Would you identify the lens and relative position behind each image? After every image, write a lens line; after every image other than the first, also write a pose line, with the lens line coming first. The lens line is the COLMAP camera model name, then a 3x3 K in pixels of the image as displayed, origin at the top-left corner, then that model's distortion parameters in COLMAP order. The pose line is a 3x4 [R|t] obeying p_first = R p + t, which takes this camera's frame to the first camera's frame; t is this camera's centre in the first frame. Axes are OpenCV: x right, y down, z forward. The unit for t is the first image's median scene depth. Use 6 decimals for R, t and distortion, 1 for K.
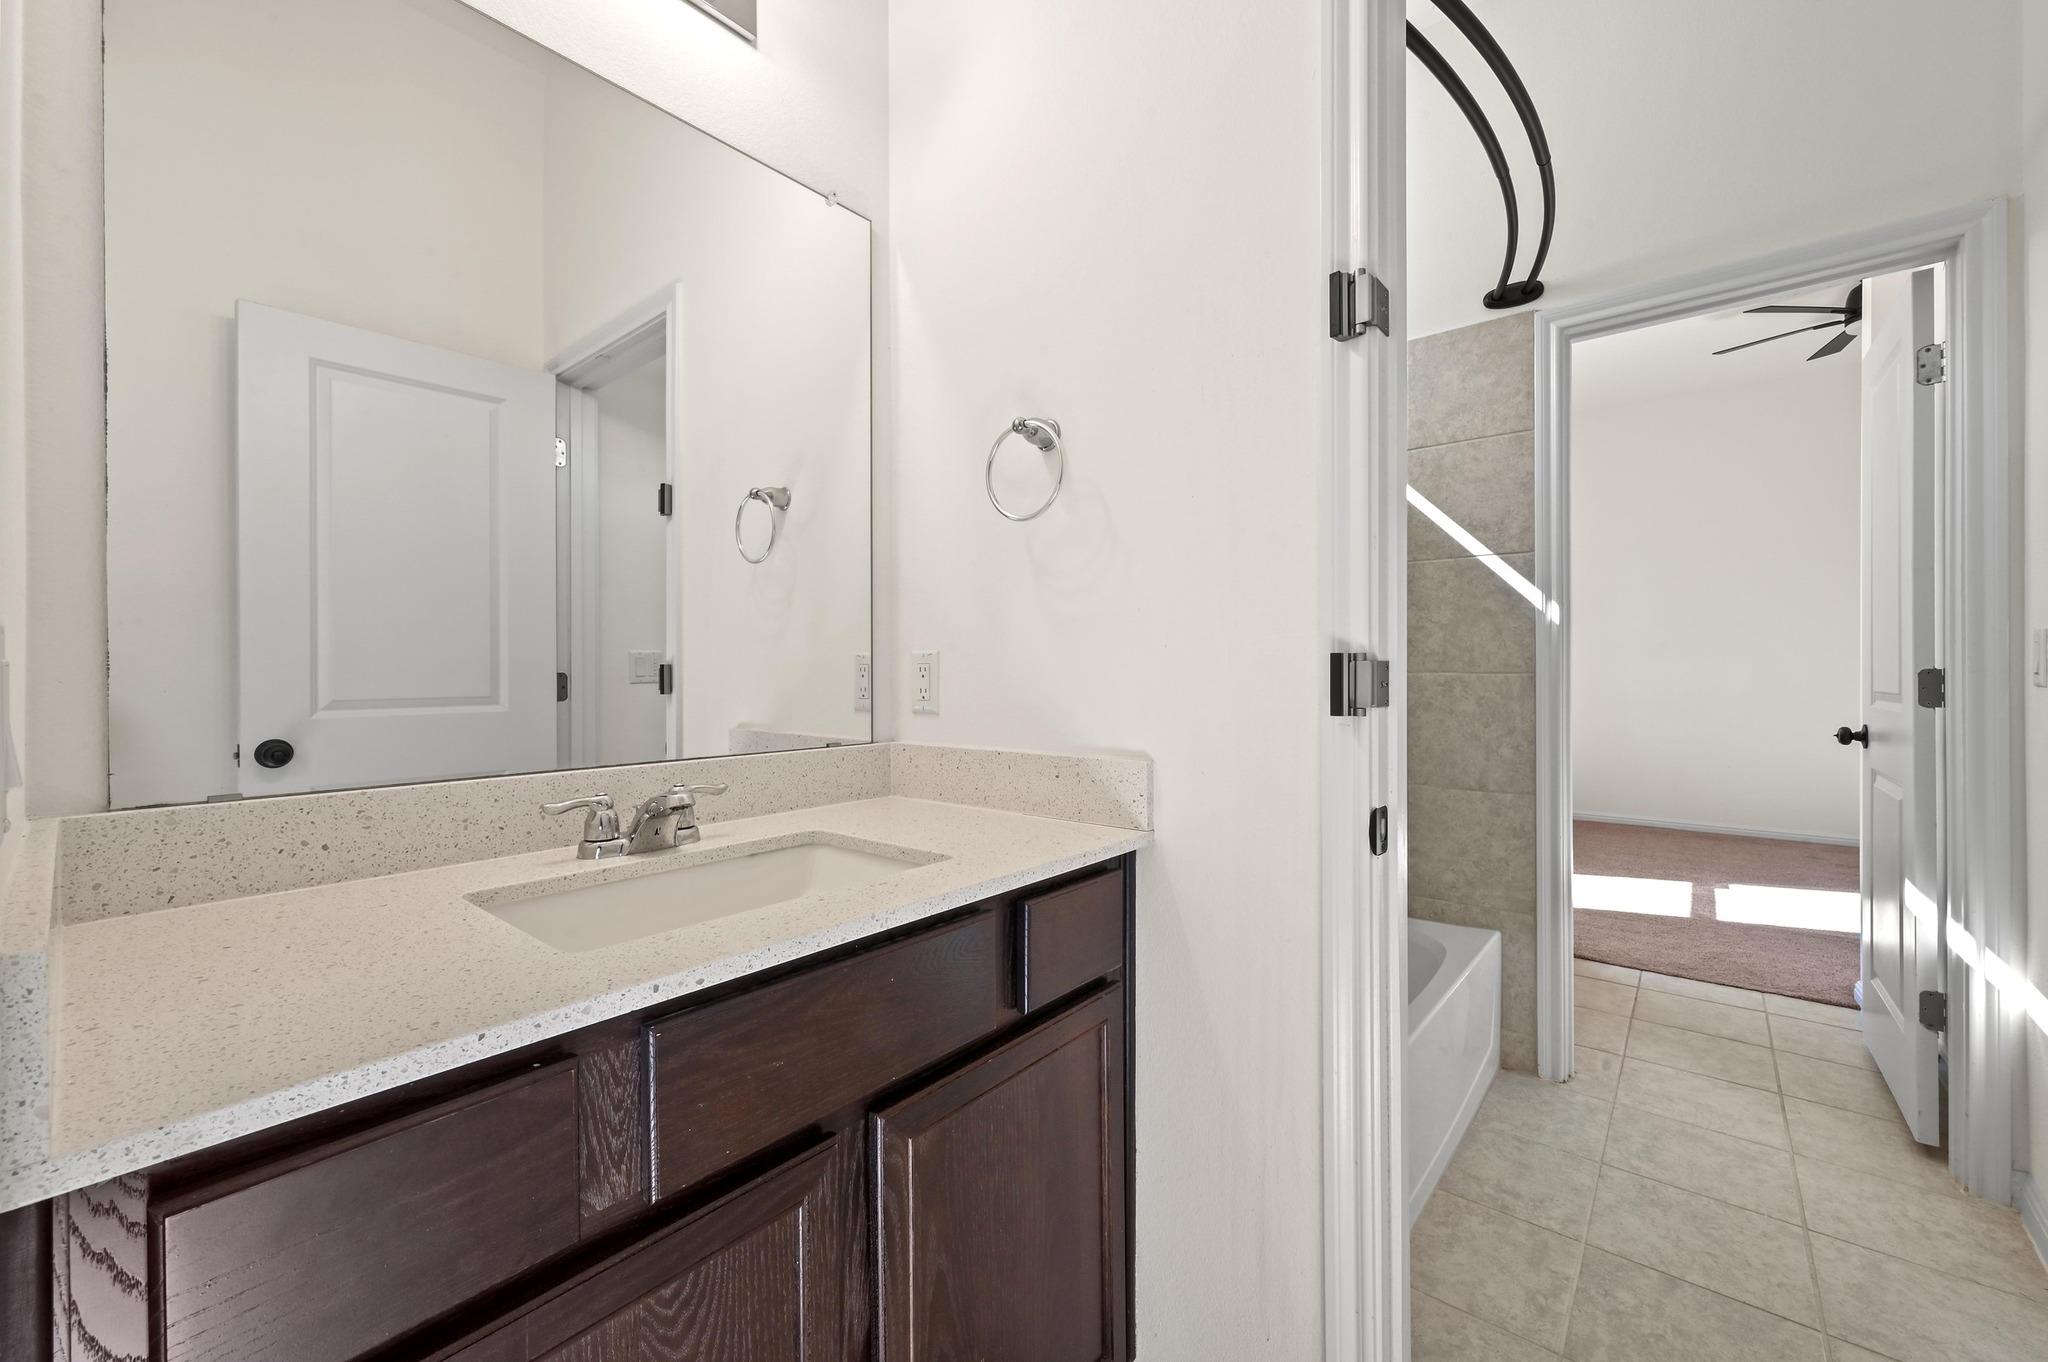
lens RADIAL K [[814.0, 0, 1024.1], [0, 814.0, 682.8], [0, 0, 1]] dist [0.001203, 0.000745]
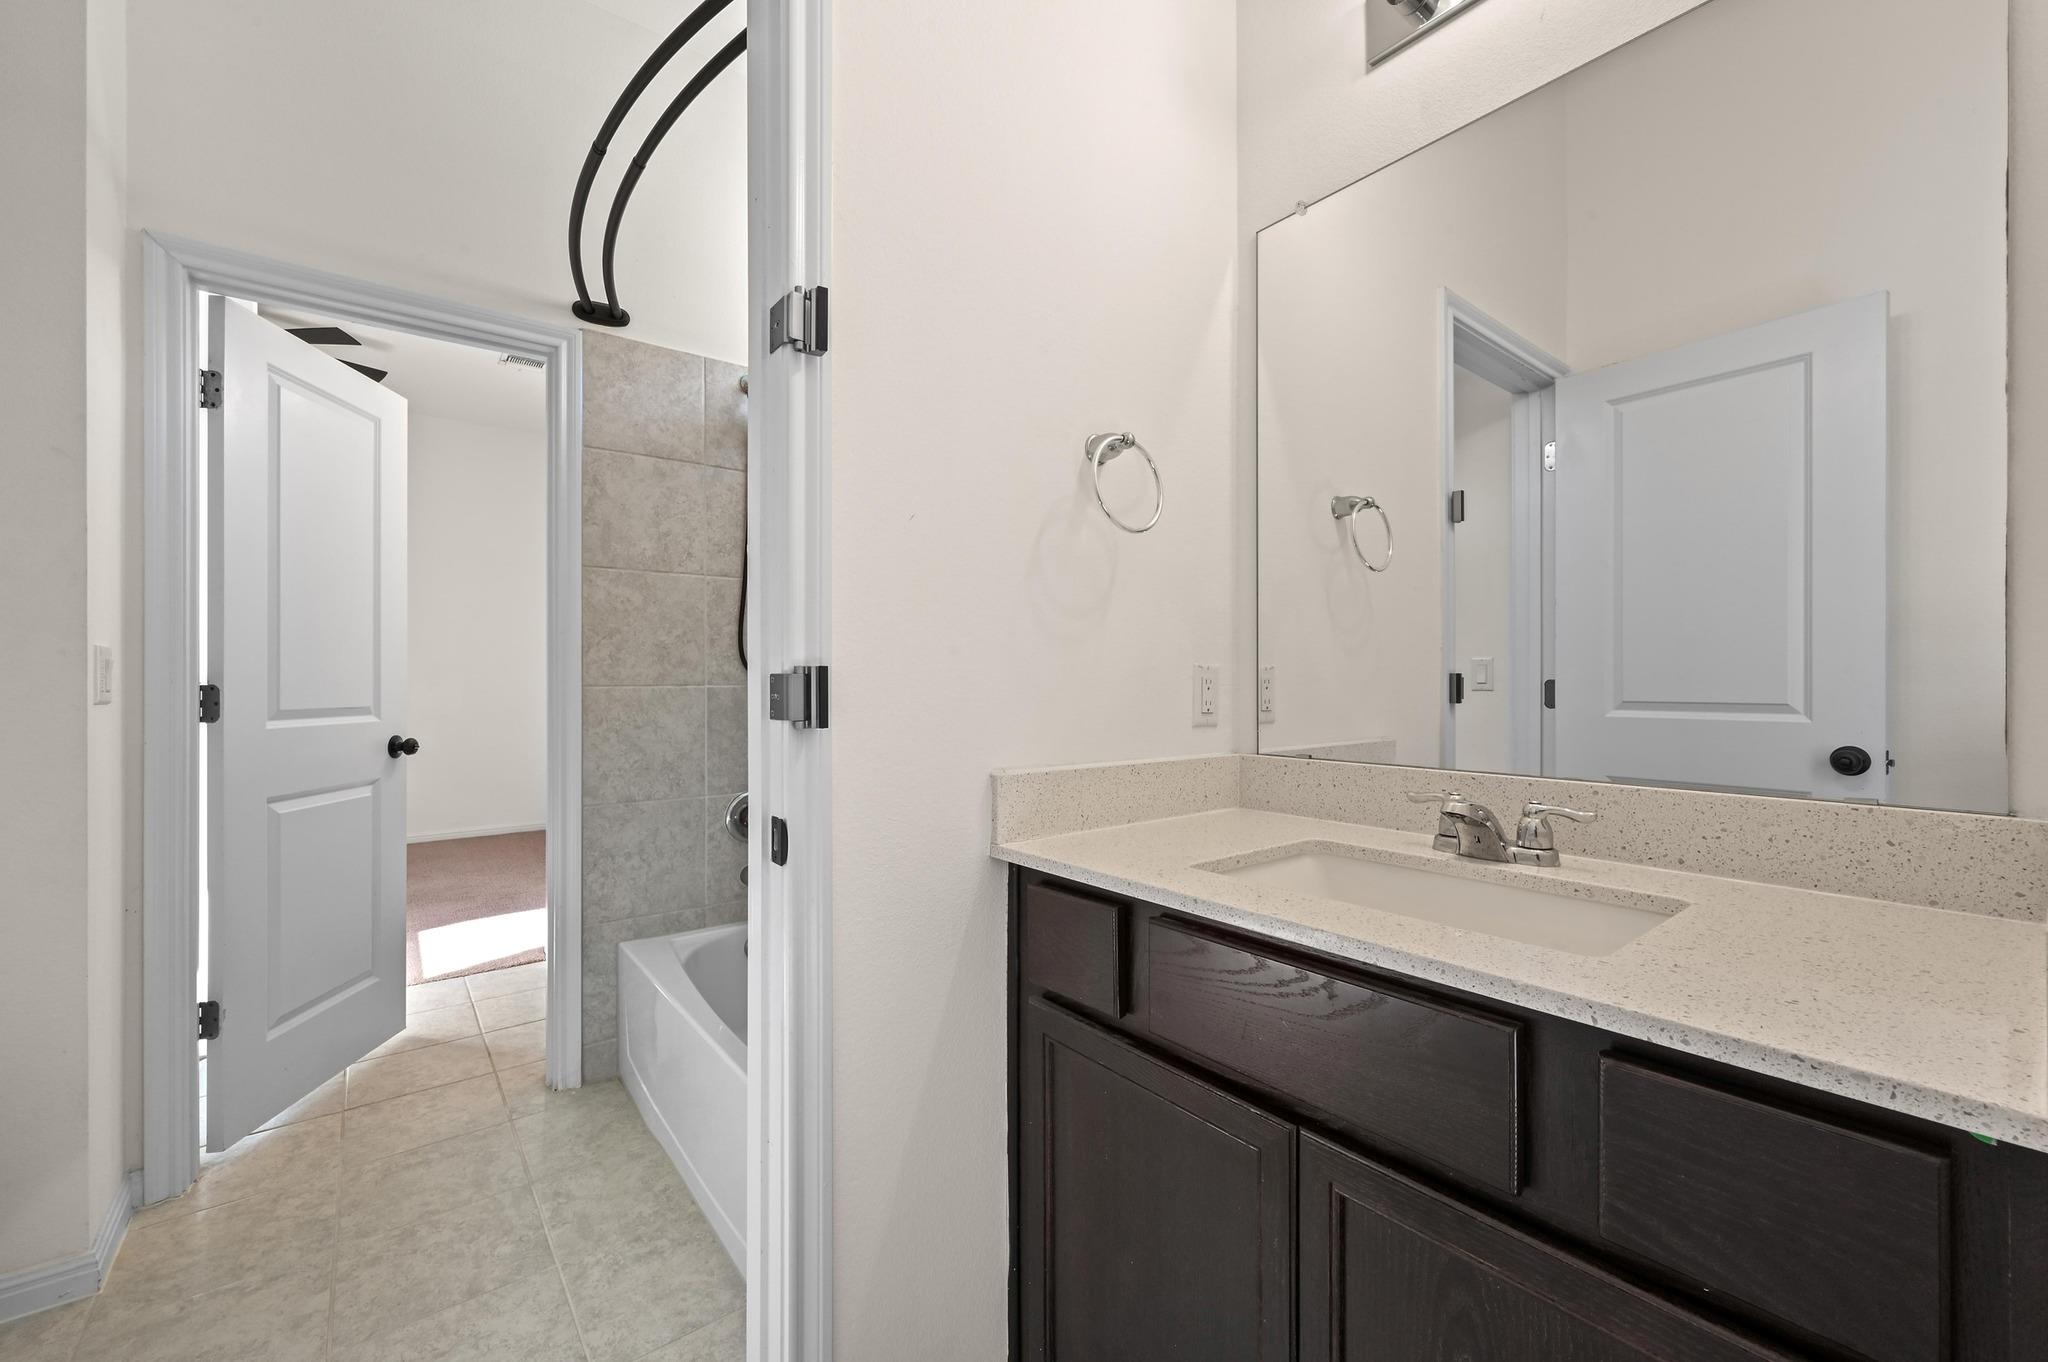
lens RADIAL K [[814.0, 0, 1026.7], [0, 814.0, 675.7], [0, 0, 1]] dist [0.001203, 0.000745]
pose [[-0.194270, 0.005251, -0.980934, 1.576274], [-0.000862, 0.999984, 0.005524, -0.036532], [0.980948, 0.001919, -0.194263, 1.786810]]
